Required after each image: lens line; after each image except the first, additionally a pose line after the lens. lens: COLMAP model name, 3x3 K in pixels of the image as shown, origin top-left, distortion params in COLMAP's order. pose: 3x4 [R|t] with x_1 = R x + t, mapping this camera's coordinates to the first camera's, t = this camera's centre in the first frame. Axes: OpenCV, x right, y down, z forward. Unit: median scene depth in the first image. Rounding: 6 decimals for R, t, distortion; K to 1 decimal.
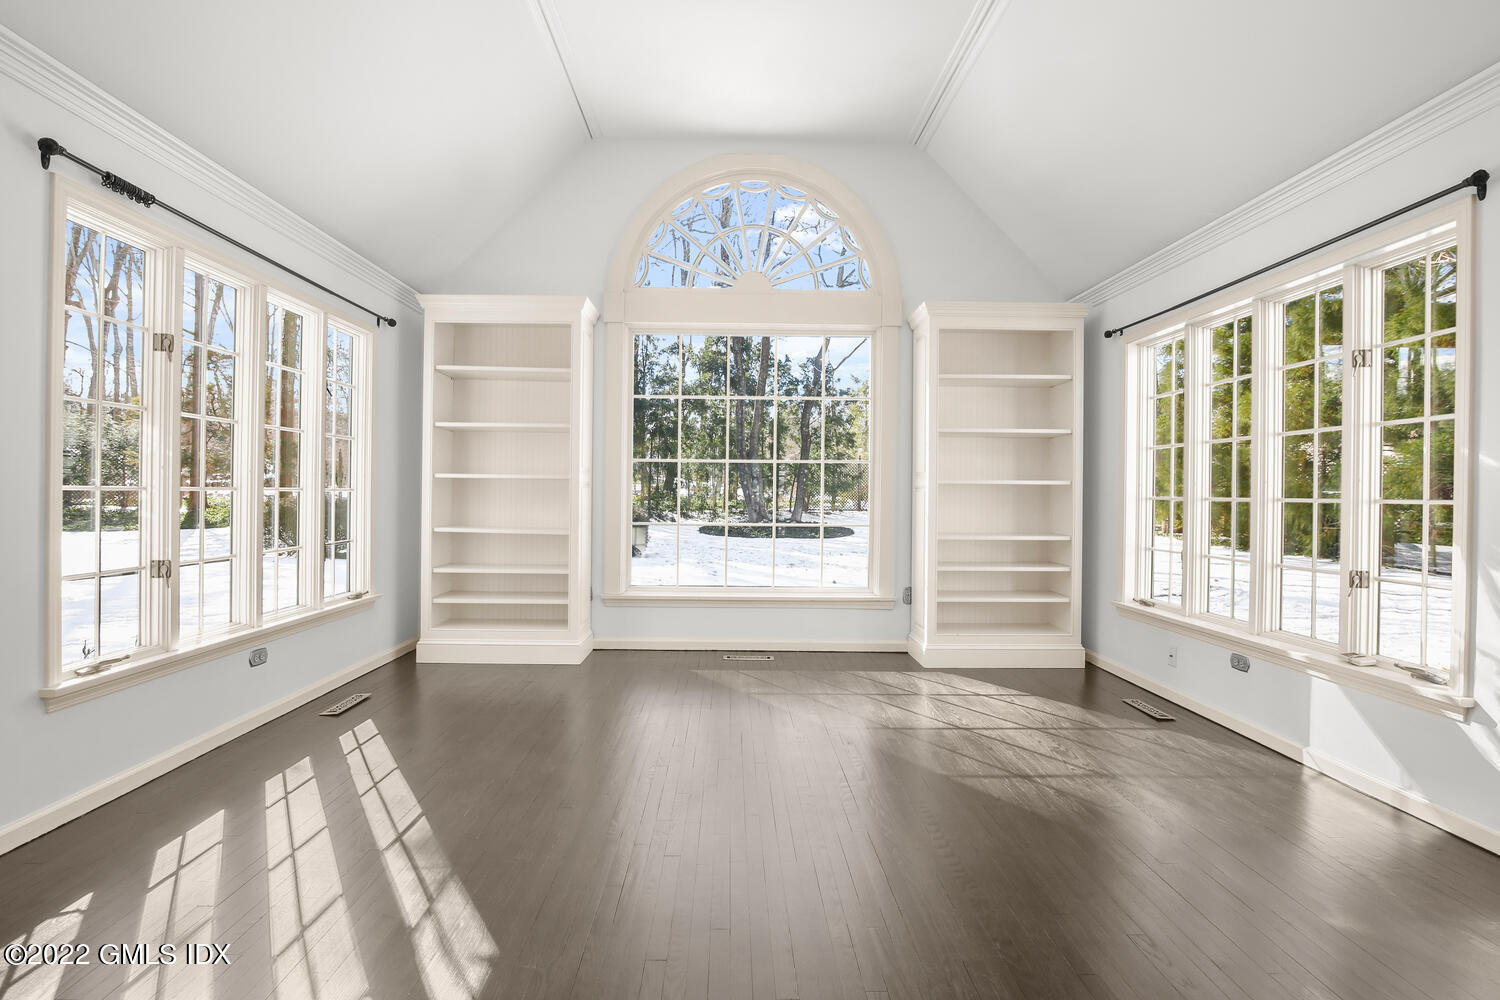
lens RADIAL K [[695.4, 0, 723.2], [0, 695.4, 495.8], [0, 0, 1]] dist [-0.014694, 0.001296]
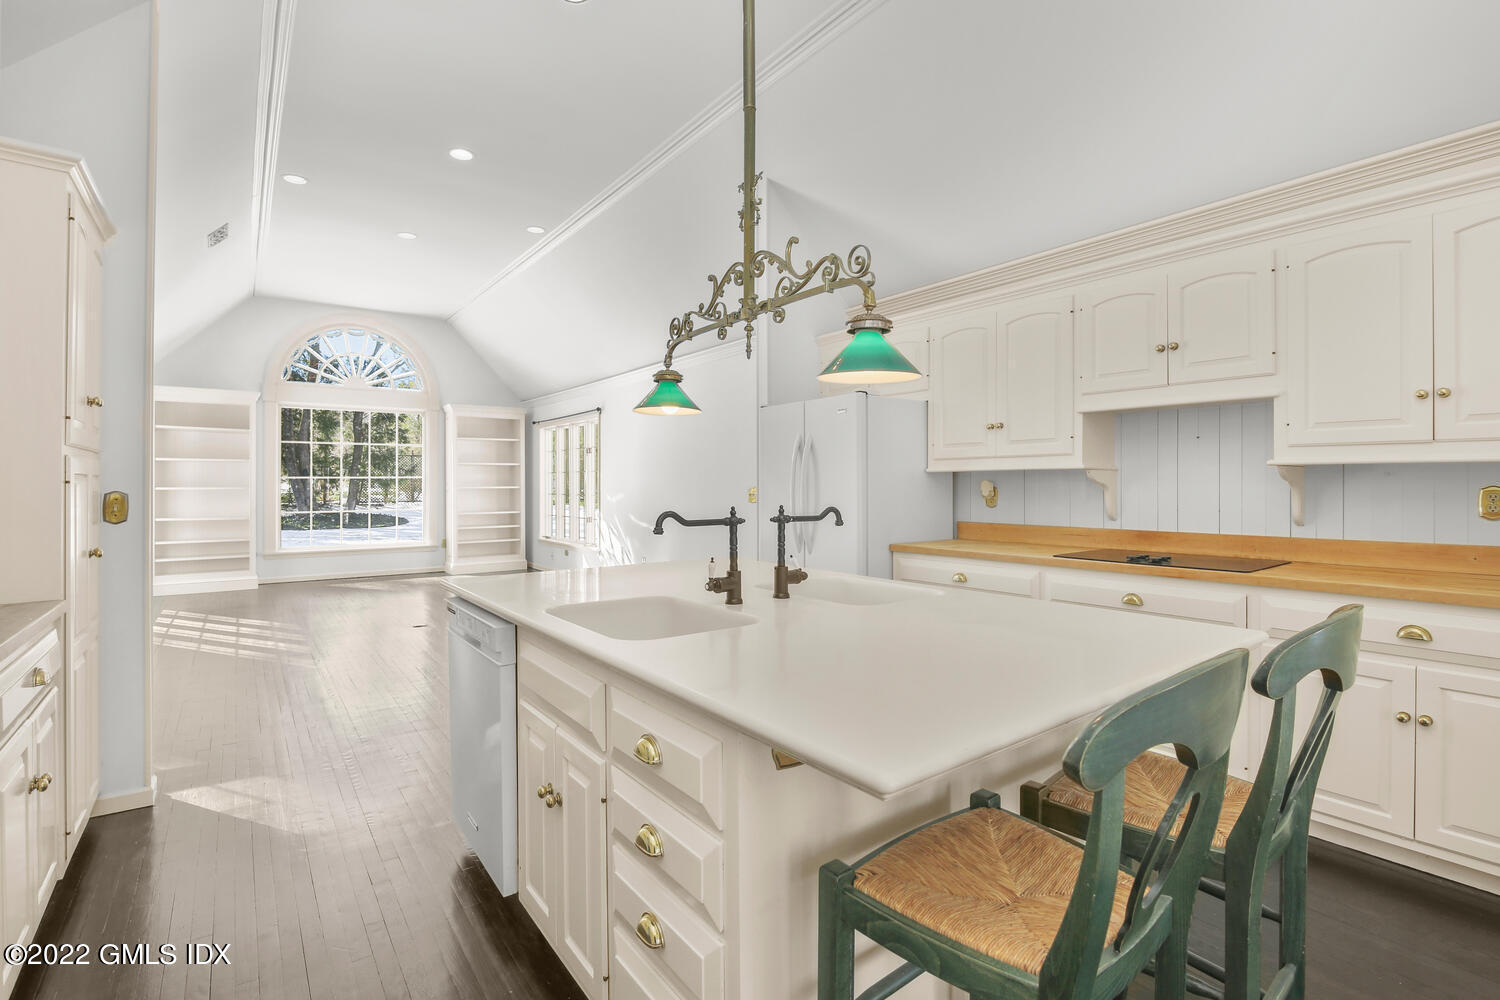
lens RADIAL K [[695.4, 0, 751.2], [0, 695.4, 488.0], [0, 0, 1]] dist [-0.014694, 0.001296]
pose [[0.796037, -0.013743, 0.605092, -0.255243], [0.010514, 0.999905, 0.008878, -0.027986], [-0.605157, -0.000705, 0.796106, -1.209744]]
